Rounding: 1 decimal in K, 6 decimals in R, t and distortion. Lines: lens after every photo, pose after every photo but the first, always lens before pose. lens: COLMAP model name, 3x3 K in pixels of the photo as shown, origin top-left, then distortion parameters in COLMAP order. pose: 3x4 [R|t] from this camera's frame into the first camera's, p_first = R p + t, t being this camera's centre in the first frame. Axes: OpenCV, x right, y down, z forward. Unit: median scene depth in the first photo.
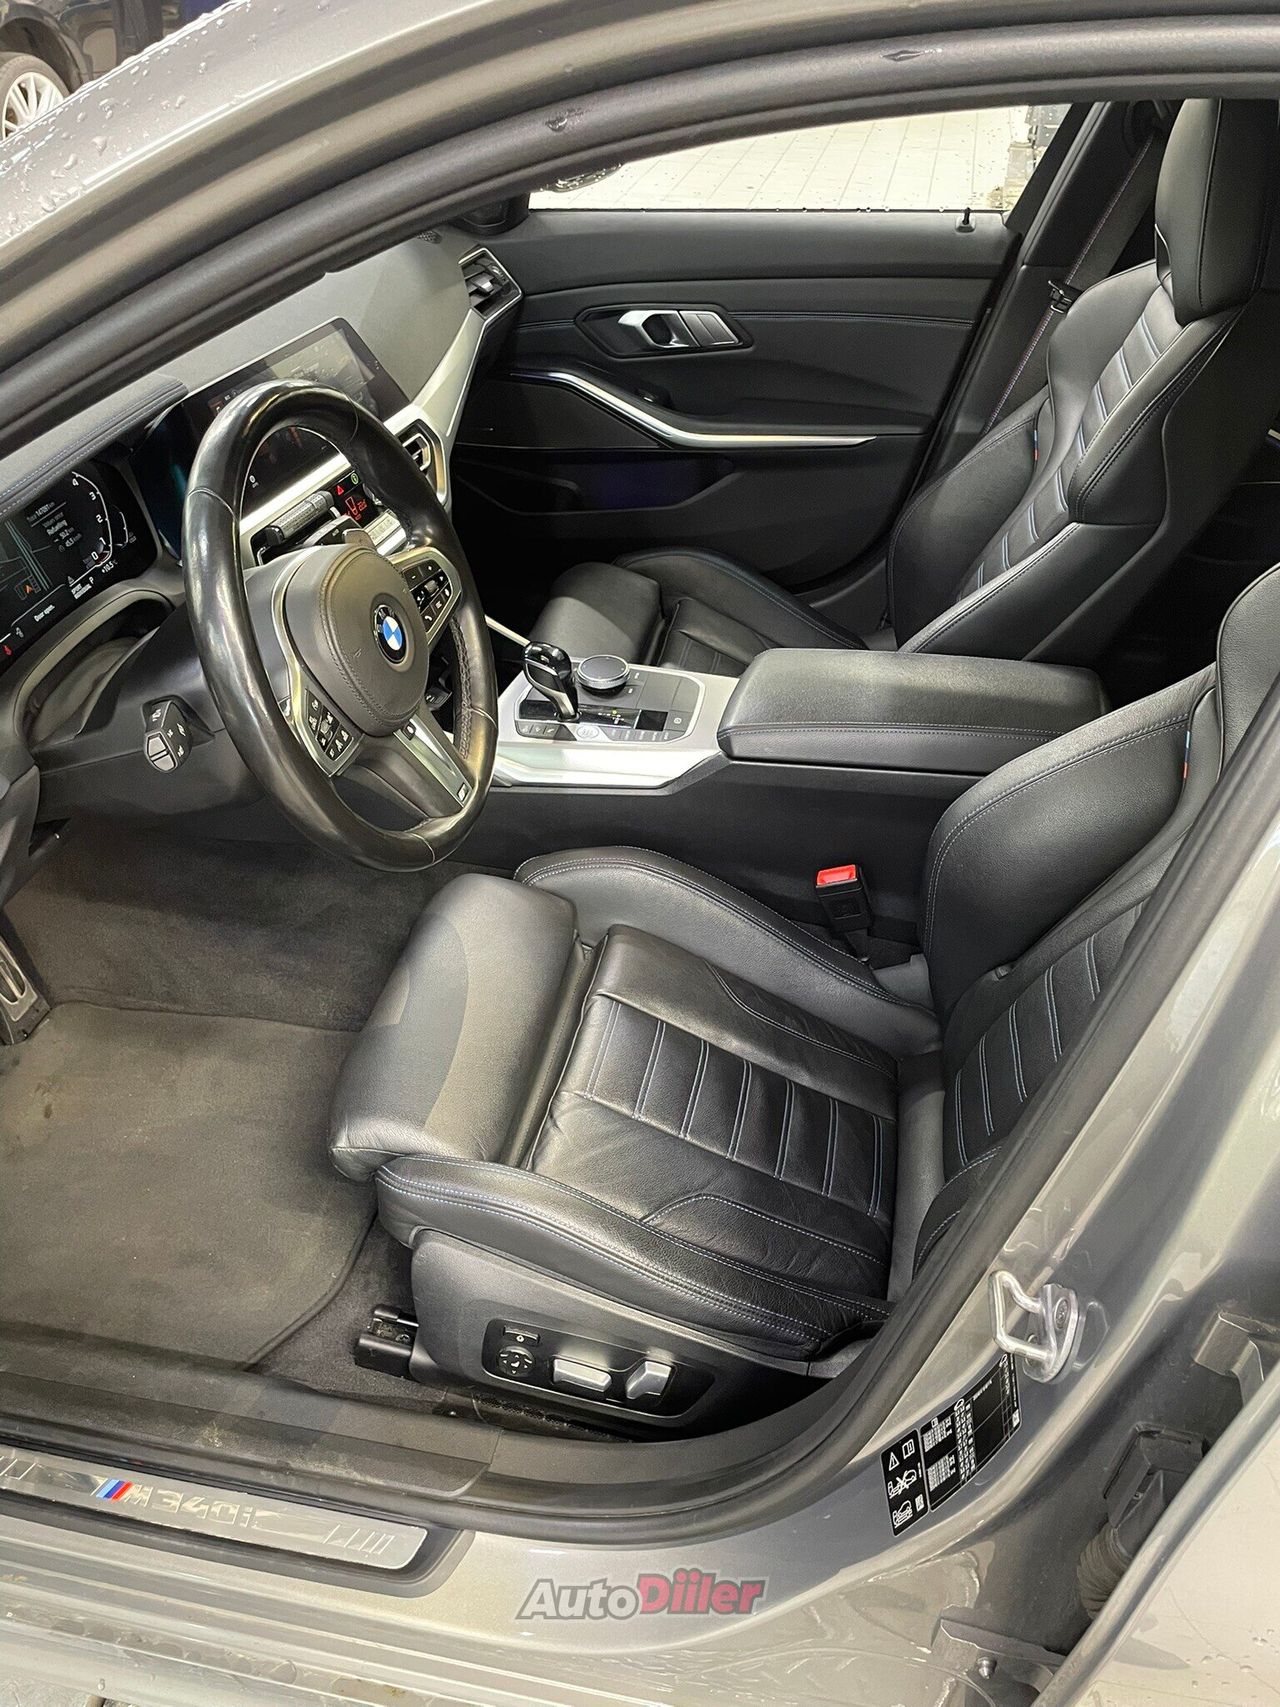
lens RADIAL K [[1303.2, 0, 640.0], [0, 1303.2, 853.5], [0, 0, 1]] dist [0.037581, -0.002798]
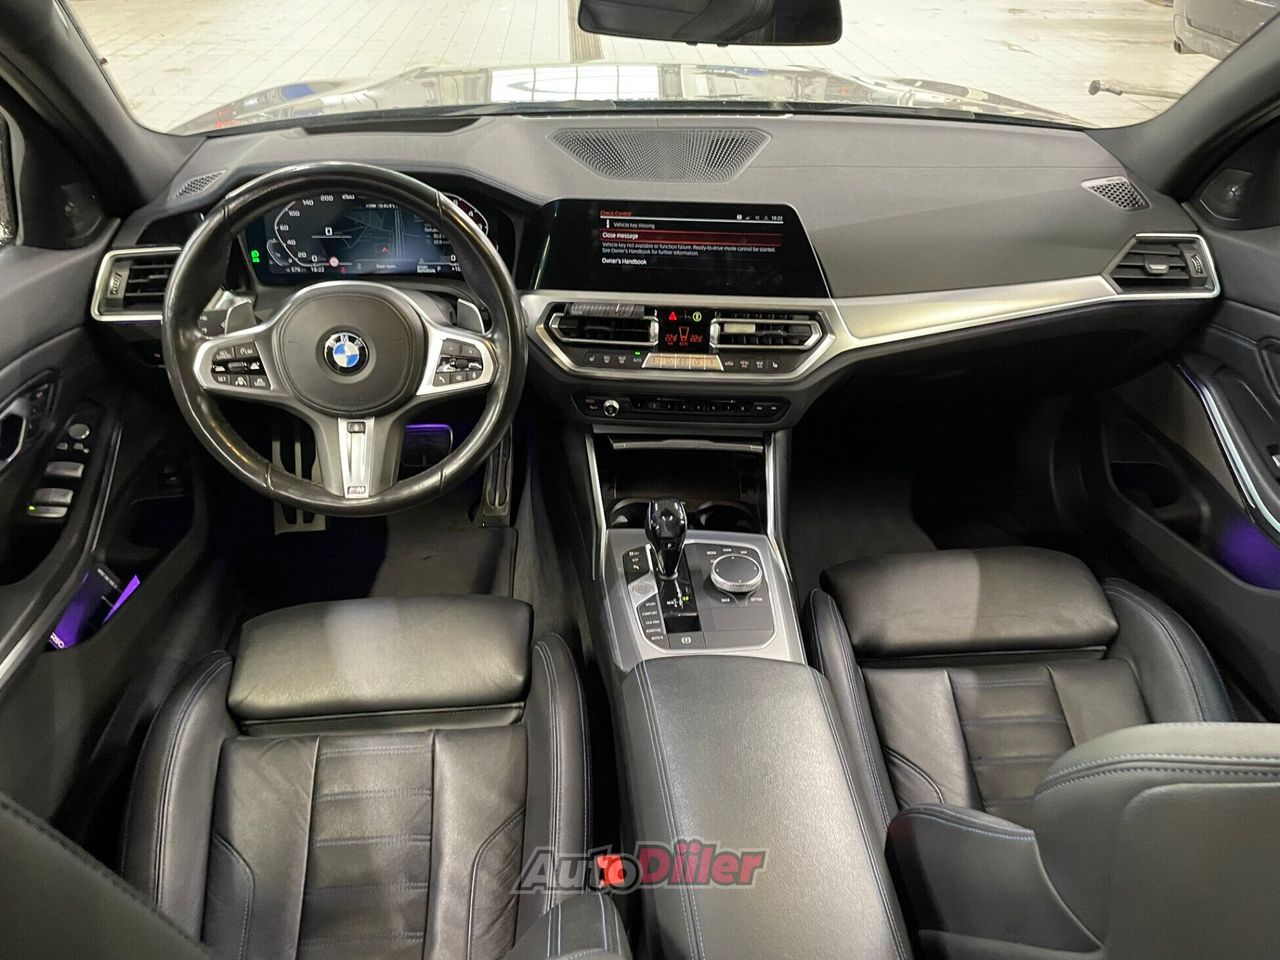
lens RADIAL K [[977.2, 0, 640.0], [0, 977.2, 480.0], [0, 0, 1]] dist [0.037581, -0.002798]
pose [[0.269220, 0.521691, -0.809542, 0.431585], [-0.594017, 0.751591, 0.286800, -0.297667], [0.758066, 0.403670, 0.512237, 0.413410]]
